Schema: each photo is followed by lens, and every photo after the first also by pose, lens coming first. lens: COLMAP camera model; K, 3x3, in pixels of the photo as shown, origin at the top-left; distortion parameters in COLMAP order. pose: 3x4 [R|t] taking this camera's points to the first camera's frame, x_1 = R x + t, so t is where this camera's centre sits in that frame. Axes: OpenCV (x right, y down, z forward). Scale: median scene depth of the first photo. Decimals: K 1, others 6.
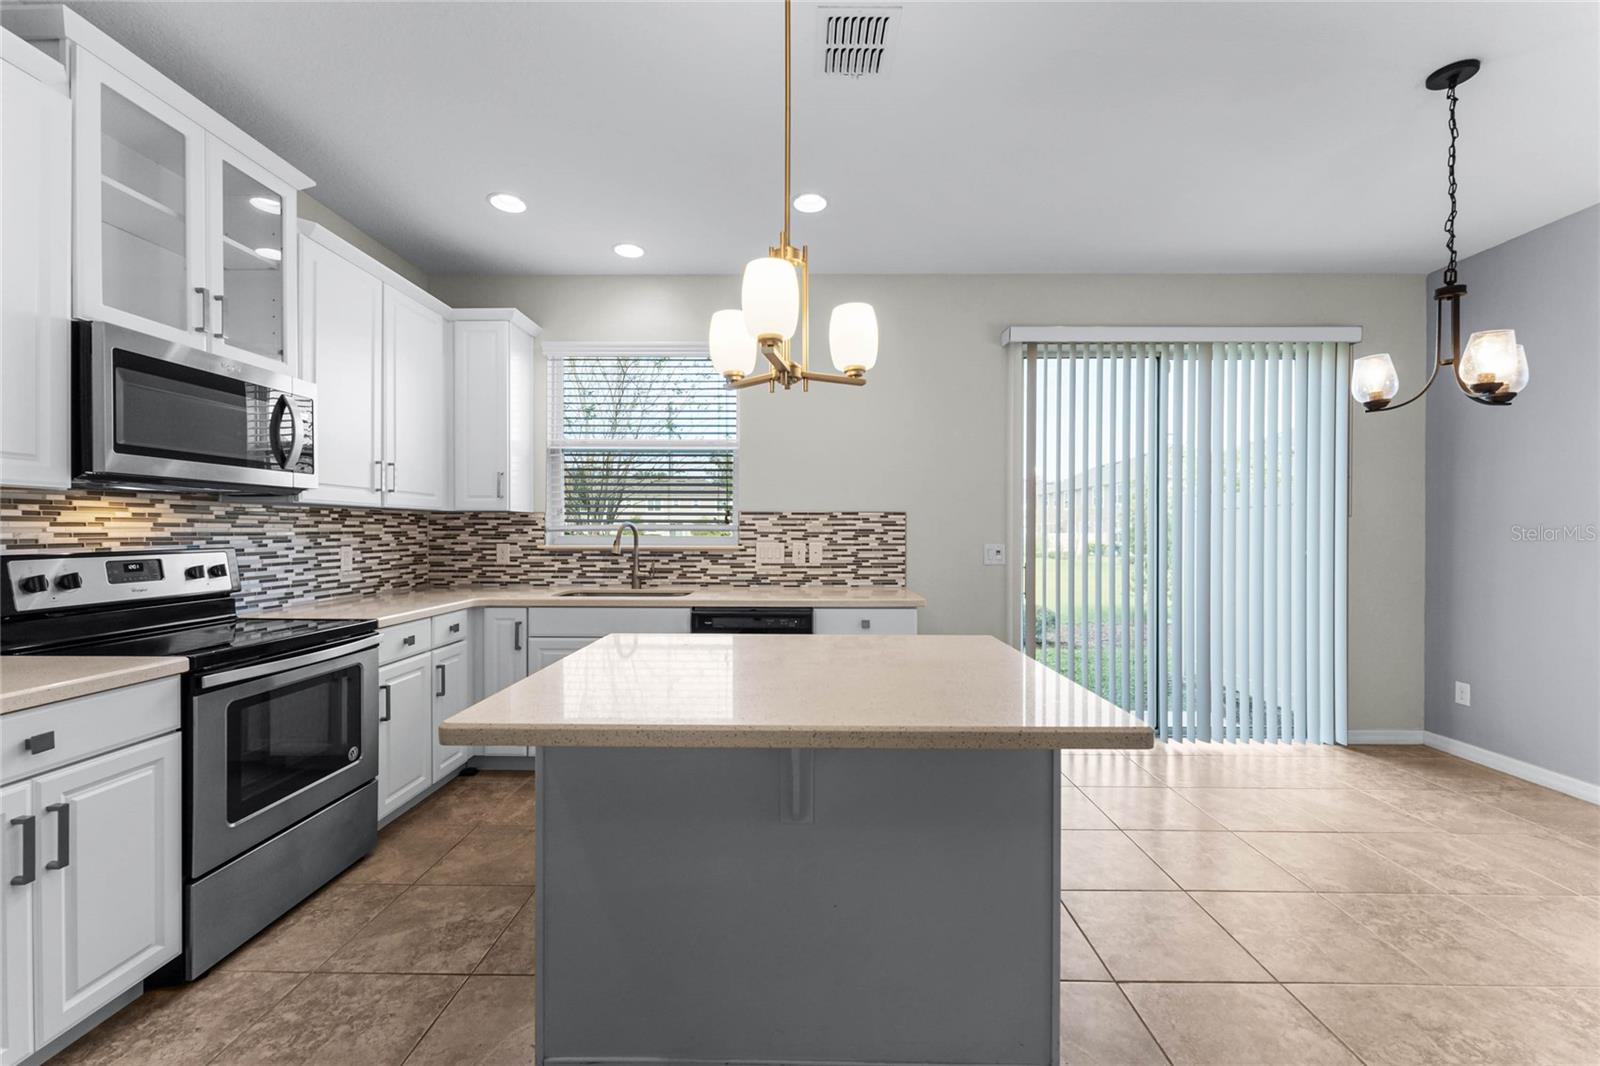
lens RADIAL K [[643.3, 0, 808.8], [0, 643.3, 533.7], [0, 0, 1]] dist [0.001119, 0.002508]
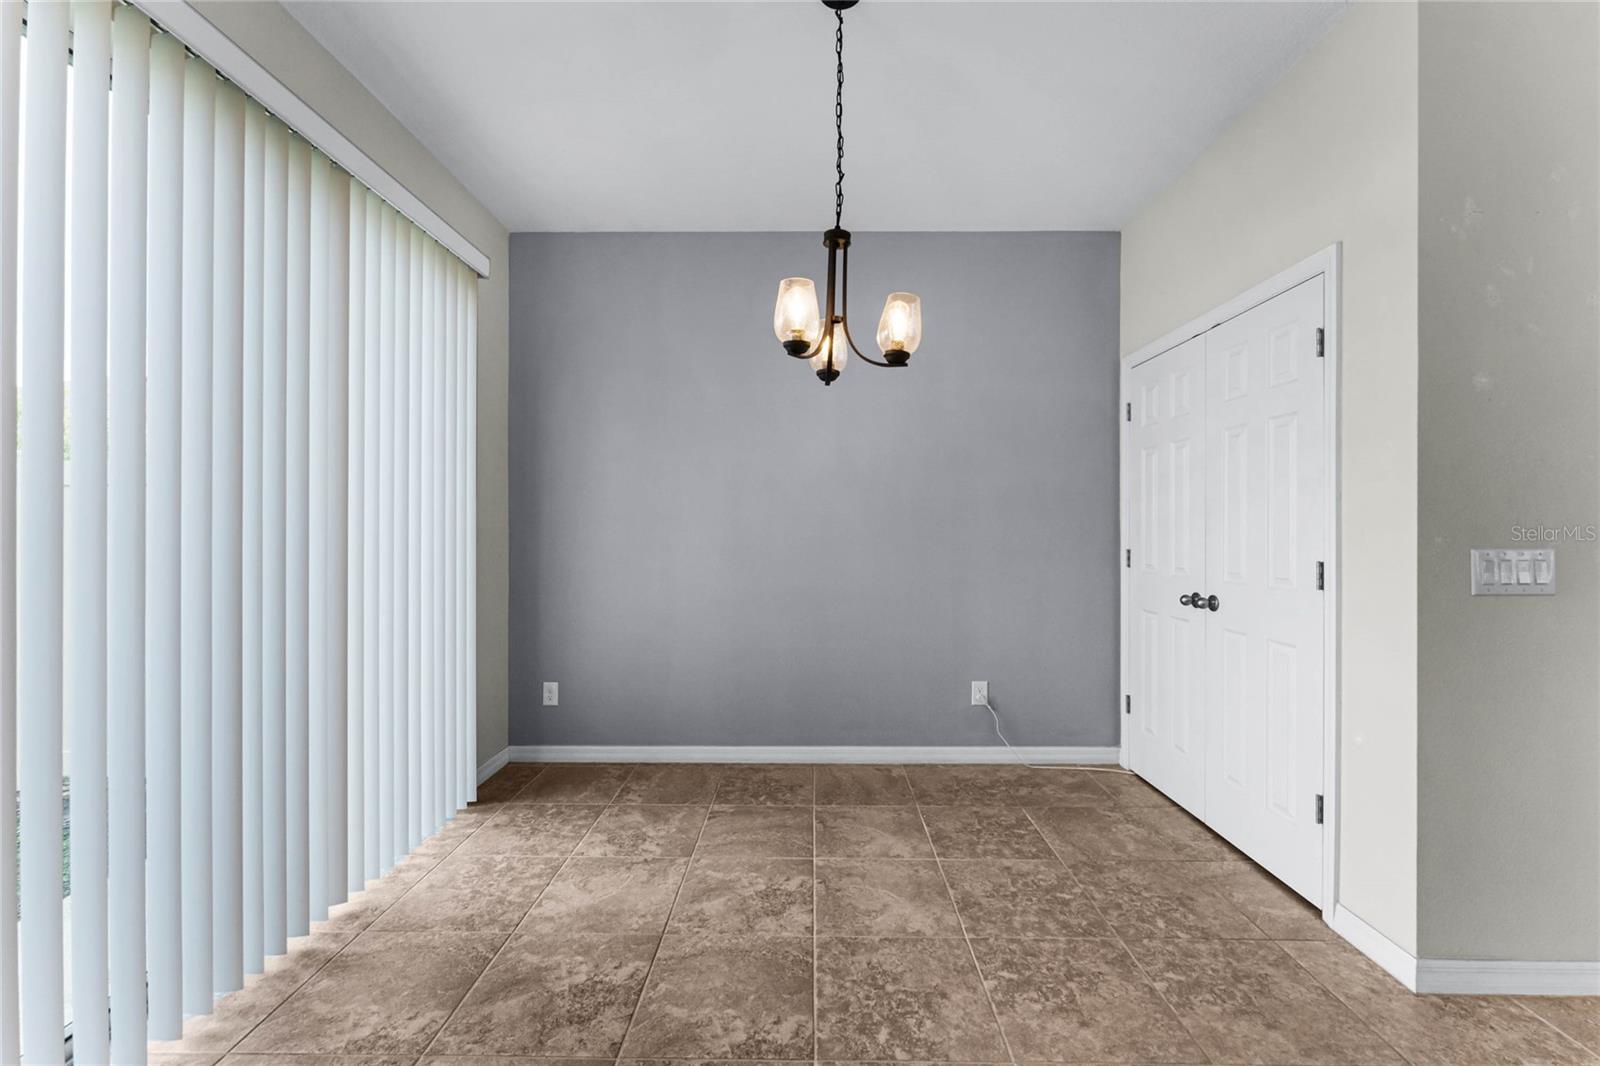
lens RADIAL K [[643.3, 0, 787.9], [0, 643.3, 526.4], [0, 0, 1]] dist [0.001119, 0.002508]
pose [[0.006020, -0.000230, 0.999982, 0.087520], [0.004394, 0.999990, 0.000204, 0.006285], [-0.999972, 0.004393, 0.006021, 0.706770]]
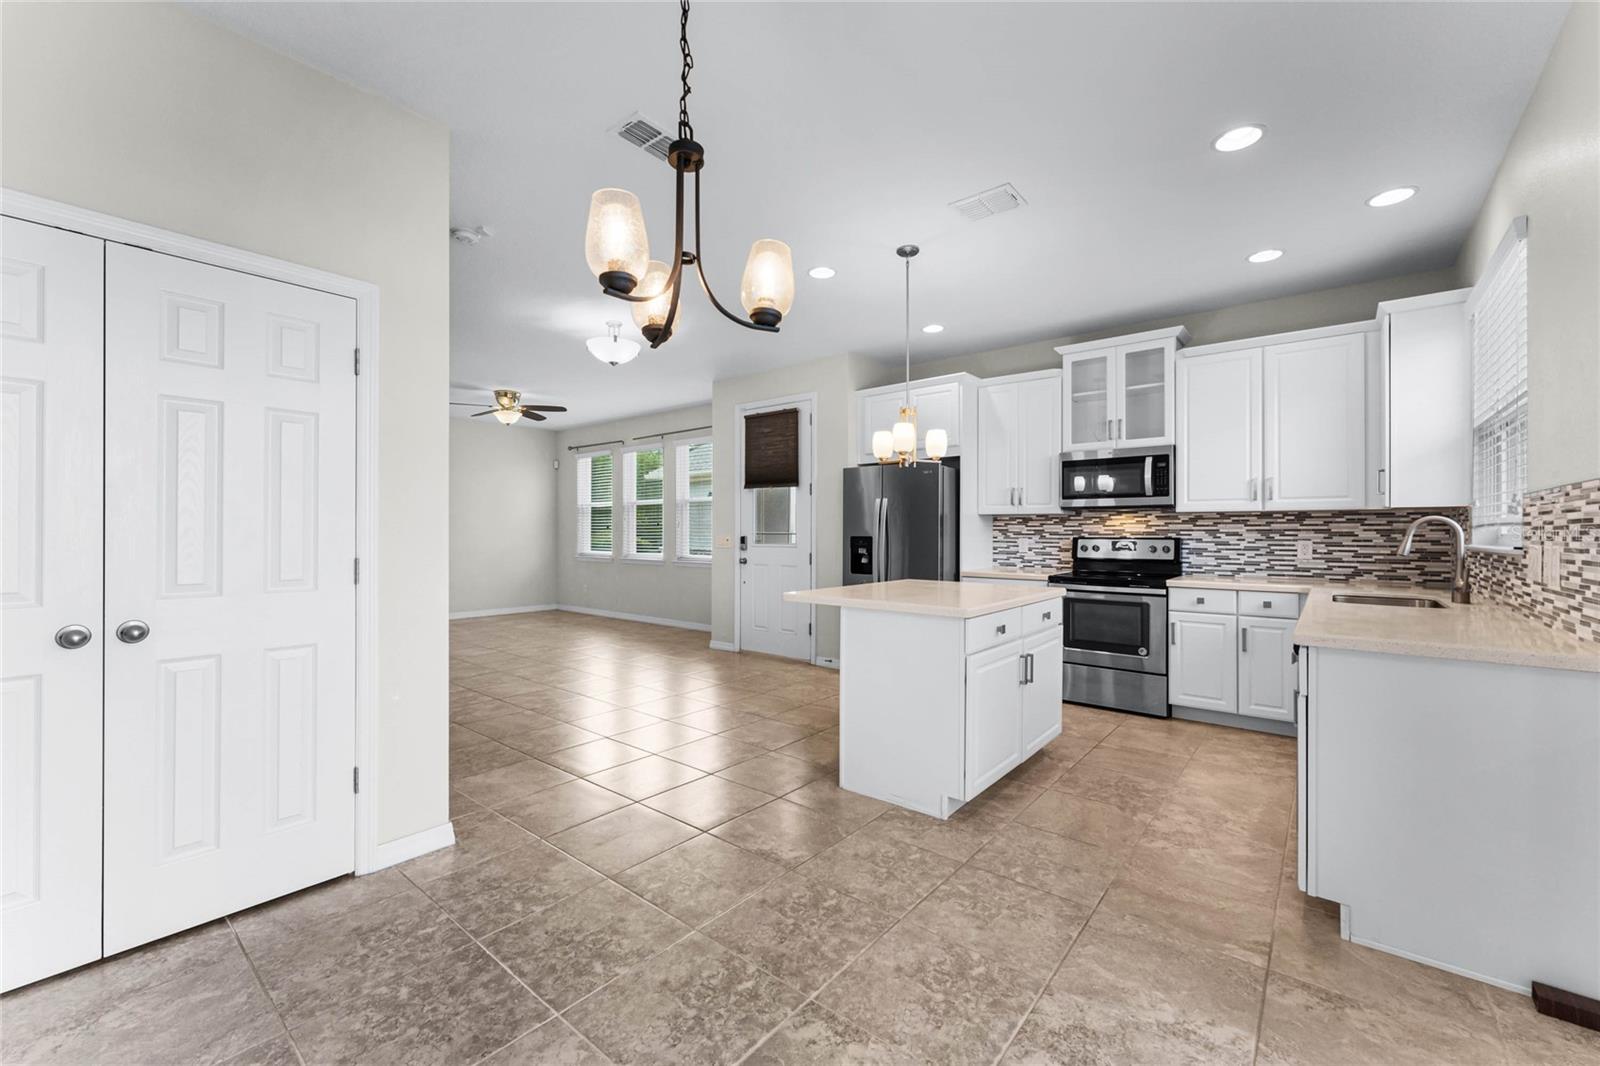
lens RADIAL K [[643.3, 0, 805.6], [0, 643.3, 529.1], [0, 0, 1]] dist [0.001119, 0.002508]
pose [[-0.615723, -0.006025, -0.787939, 0.959452], [-0.008213, 0.999966, -0.001229, 0.006357], [0.787920, 0.005715, -0.615752, 1.006633]]
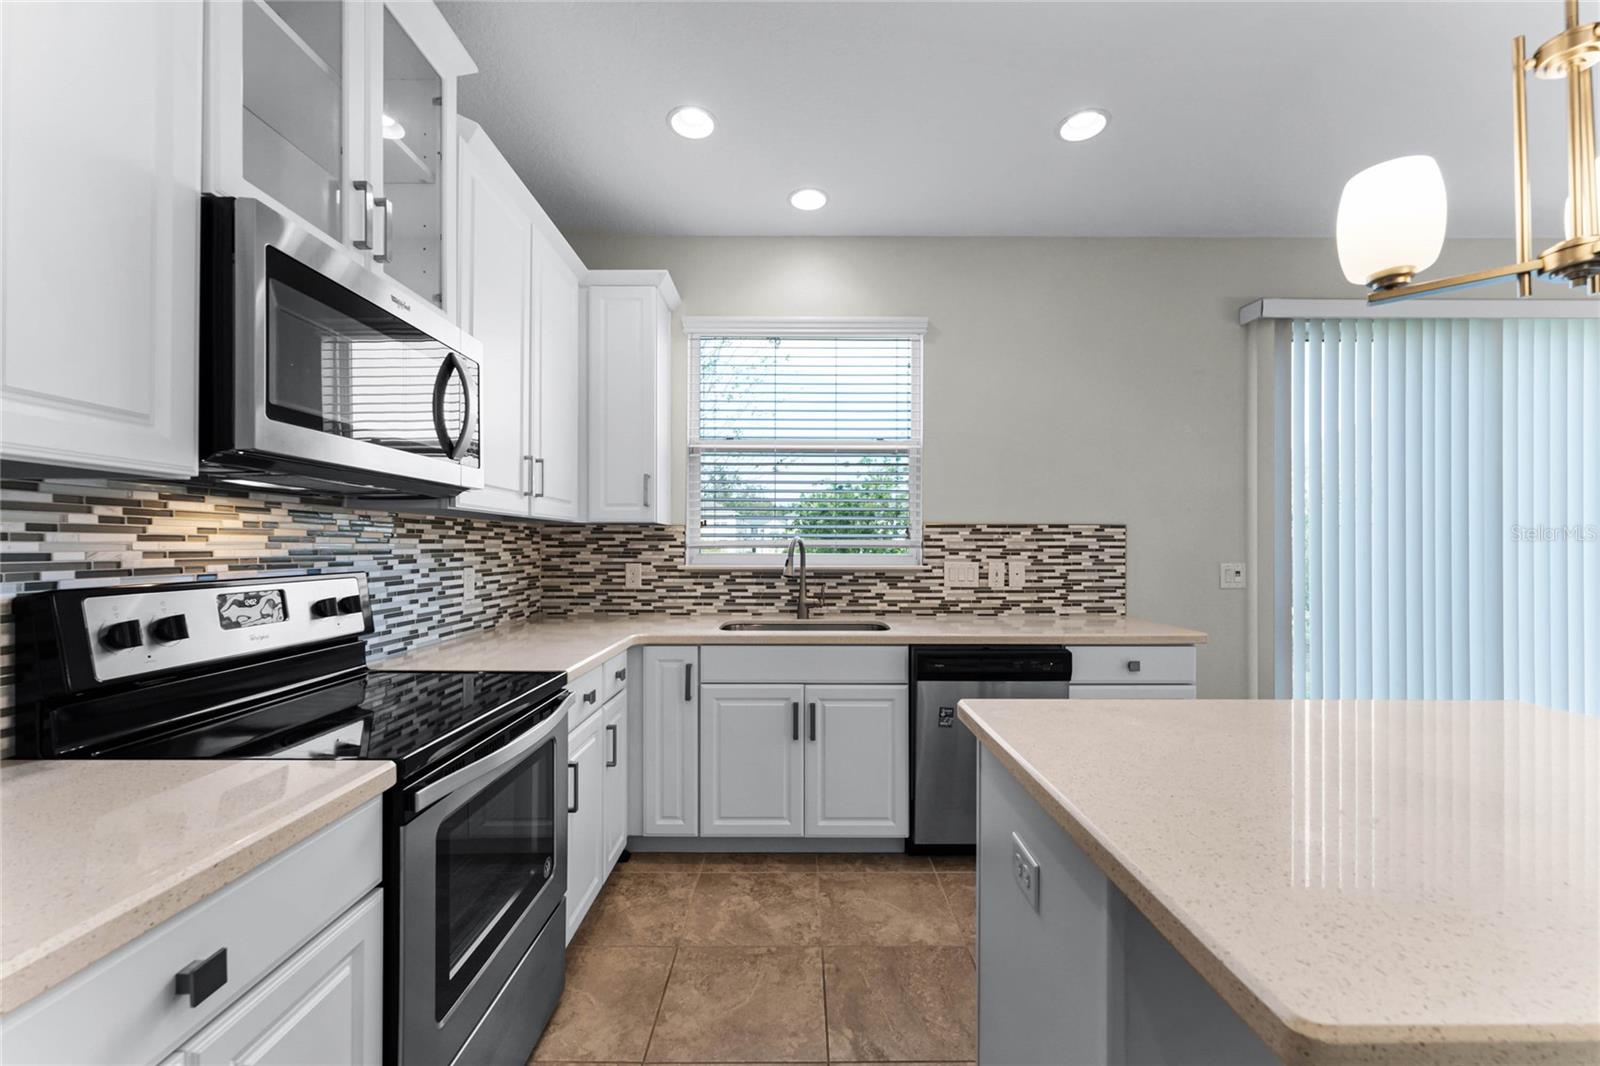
lens RADIAL K [[643.3, 0, 811.6], [0, 643.3, 543.7], [0, 0, 1]] dist [0.001119, 0.002508]
pose [[0.999824, -0.000400, 0.018767, -0.319453], [0.000591, 0.999948, -0.010168, -0.001226], [-0.018762, 0.010177, 0.999772, 0.216156]]
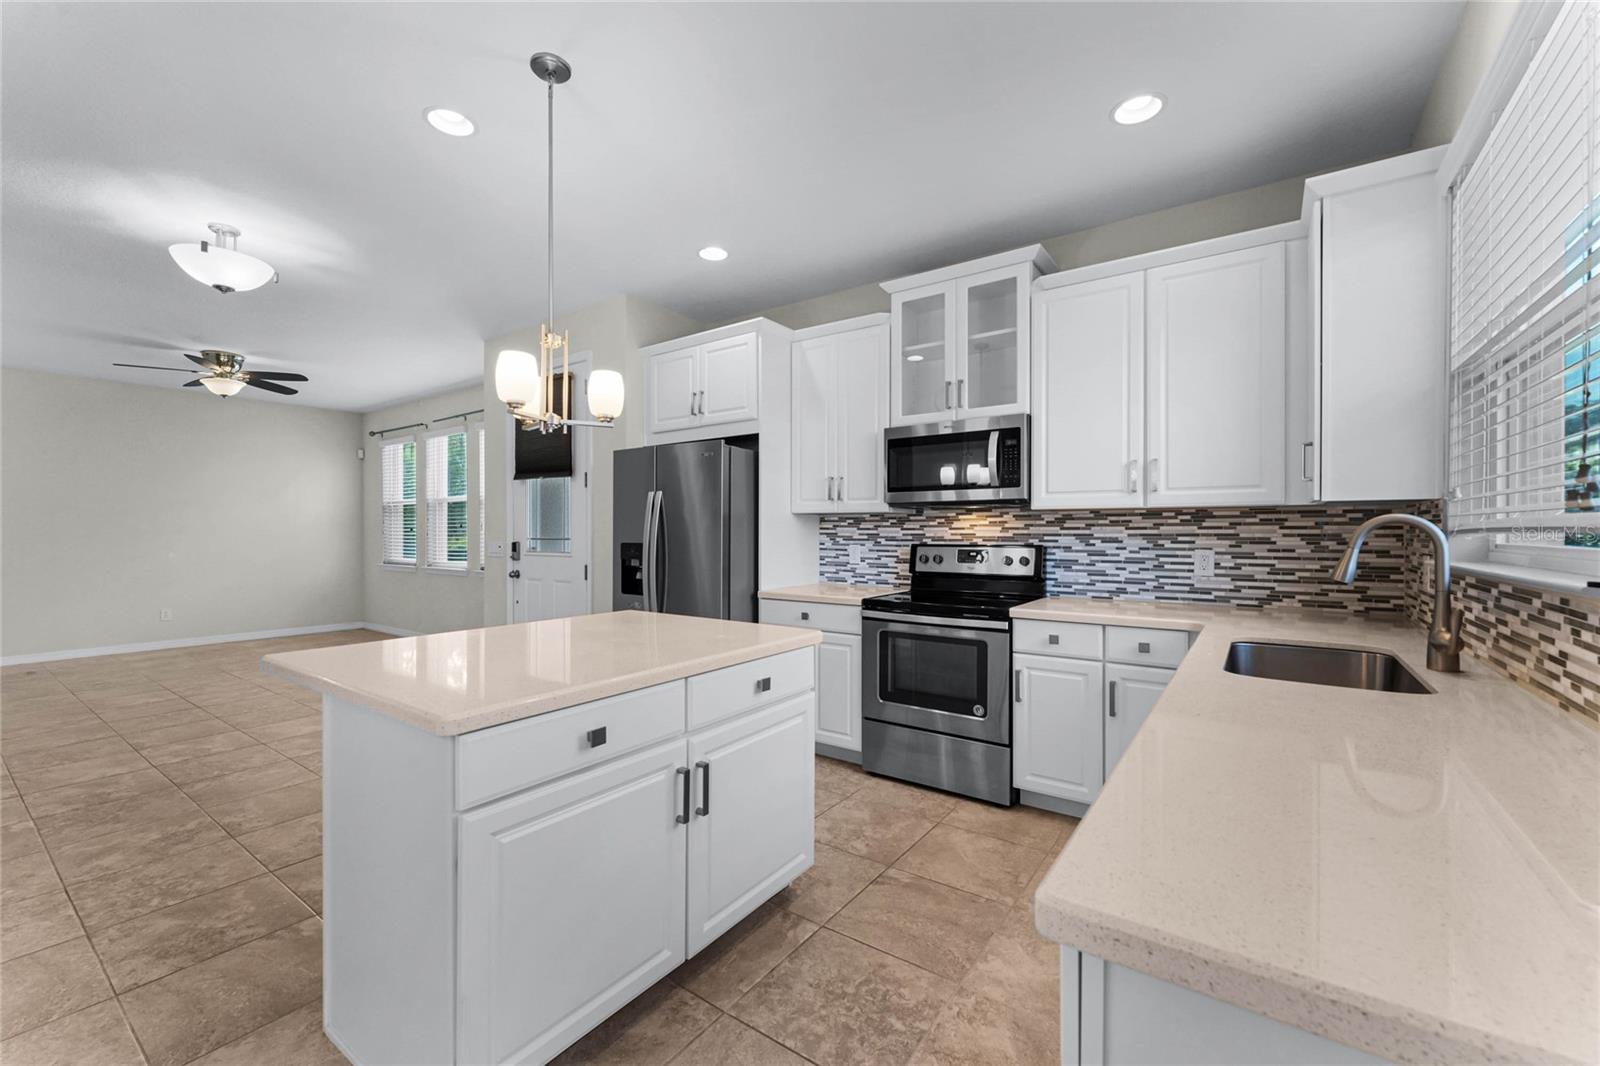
lens RADIAL K [[643.3, 0, 799.8], [0, 643.3, 533.1], [0, 0, 1]] dist [0.001119, 0.002508]
pose [[-0.567822, 0.000030, -0.823152, 0.380565], [-0.006475, 0.999969, 0.004504, -0.004599], [0.823126, 0.007887, -0.567804, 1.046650]]
